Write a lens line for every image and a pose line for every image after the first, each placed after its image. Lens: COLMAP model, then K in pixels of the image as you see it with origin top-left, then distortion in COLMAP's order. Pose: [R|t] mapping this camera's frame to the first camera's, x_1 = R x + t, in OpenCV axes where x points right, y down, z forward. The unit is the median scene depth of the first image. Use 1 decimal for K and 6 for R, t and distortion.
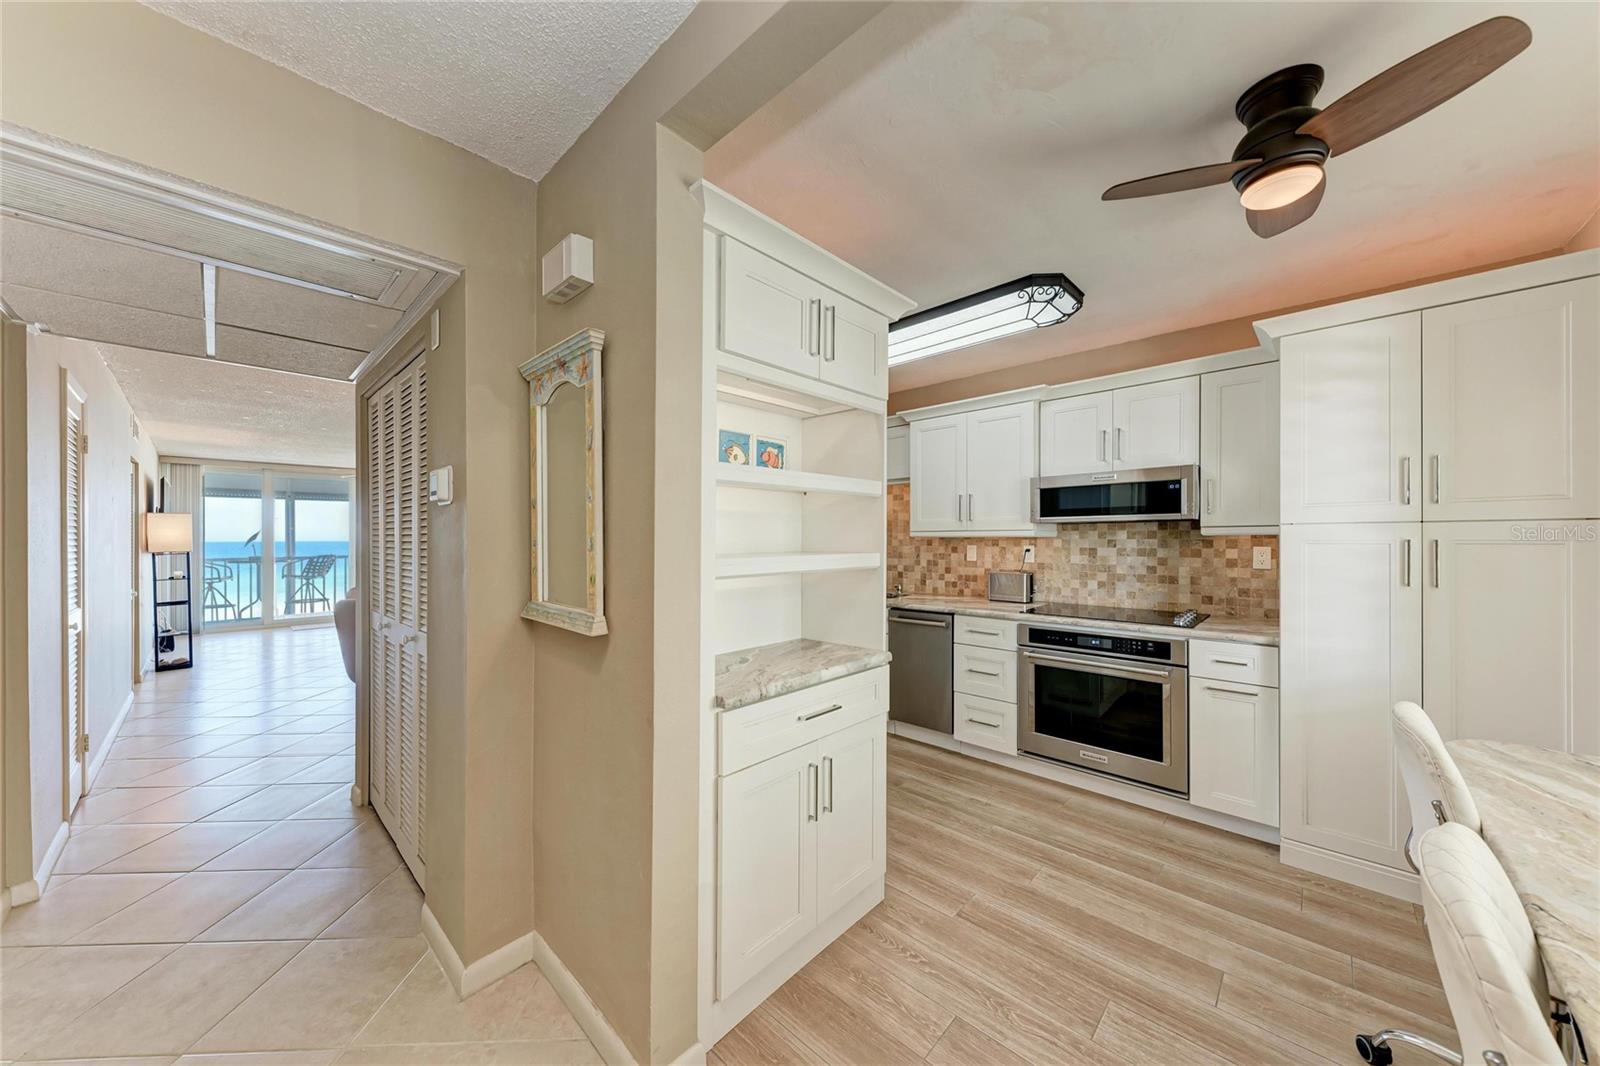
lens RADIAL K [[549.5, 0, 806.9], [0, 549.5, 546.2], [0, 0, 1]] dist [0.009769, -0.002212]
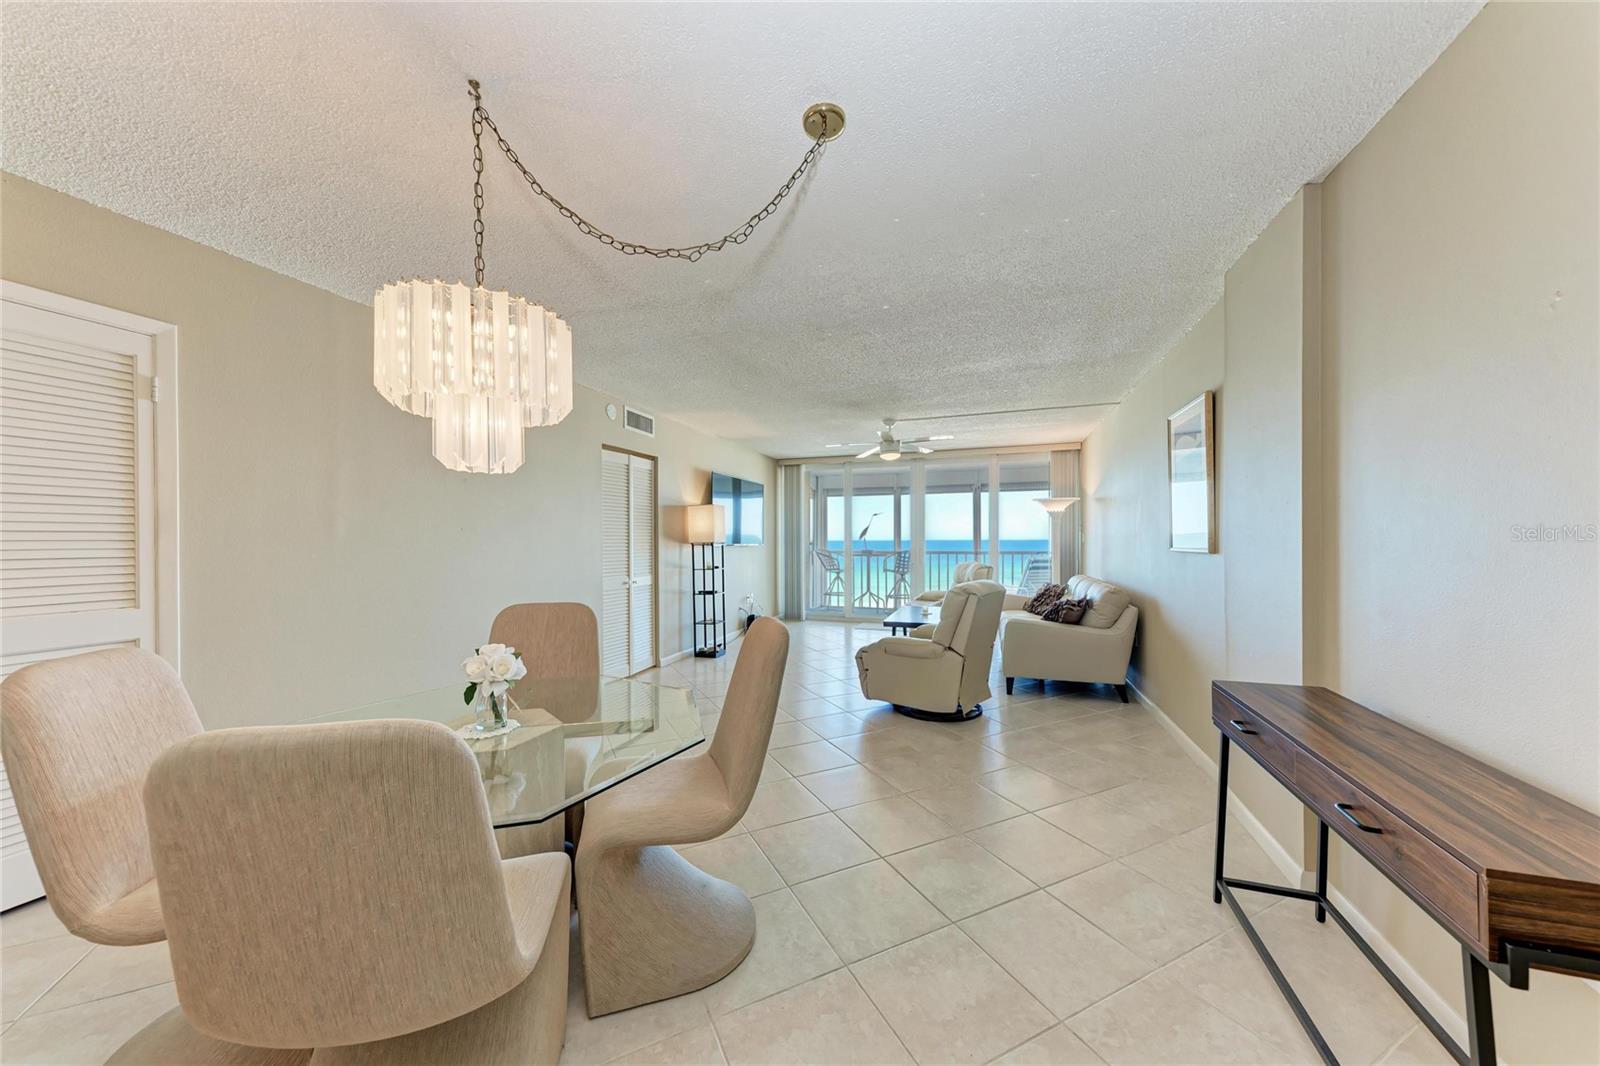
lens RADIAL K [[549.5, 0, 795.2], [0, 549.5, 546.2], [0, 0, 1]] dist [0.009769, -0.002212]
pose [[0.398468, 0.015112, -0.917058, -0.251870], [-0.016043, 0.999826, 0.009505, 0.009019], [0.917042, 0.010925, 0.398641, 1.330542]]
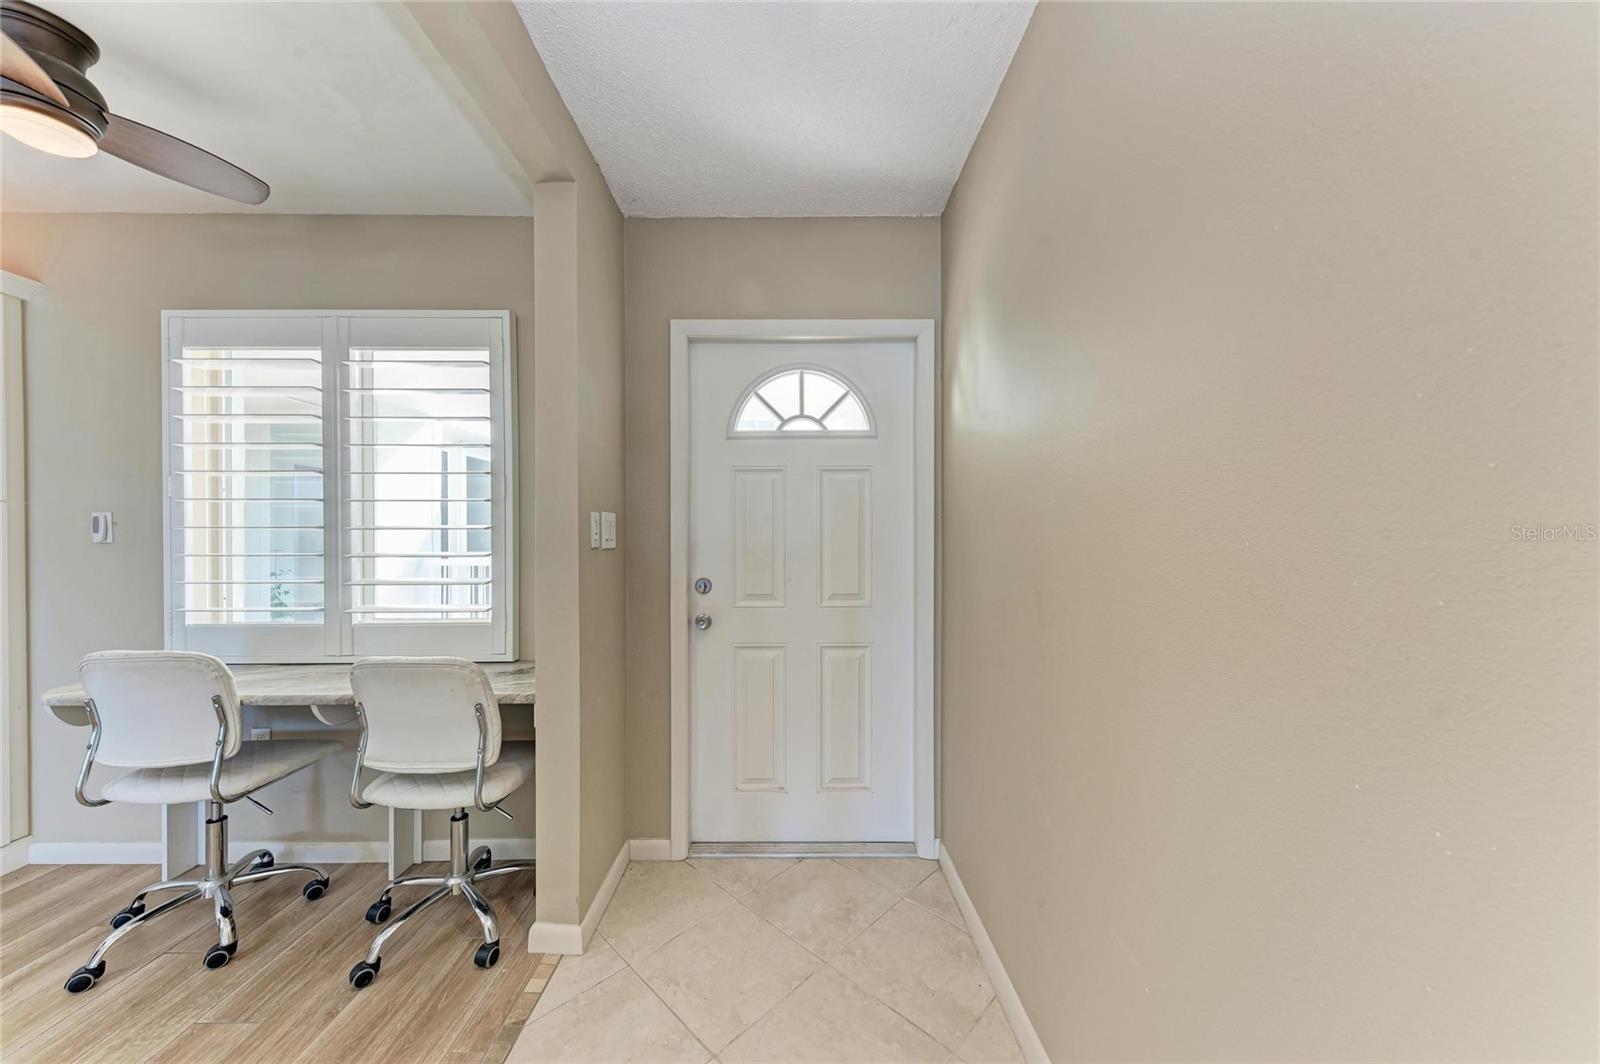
lens RADIAL K [[549.5, 0, 793.5], [0, 549.5, 540.6], [0, 0, 1]] dist [0.009769, -0.002212]
pose [[-0.693255, 0.003160, 0.720686, -0.303477], [0.016779, 0.999790, 0.011756, 0.026488], [-0.720497, 0.020242, -0.693162, 0.317514]]
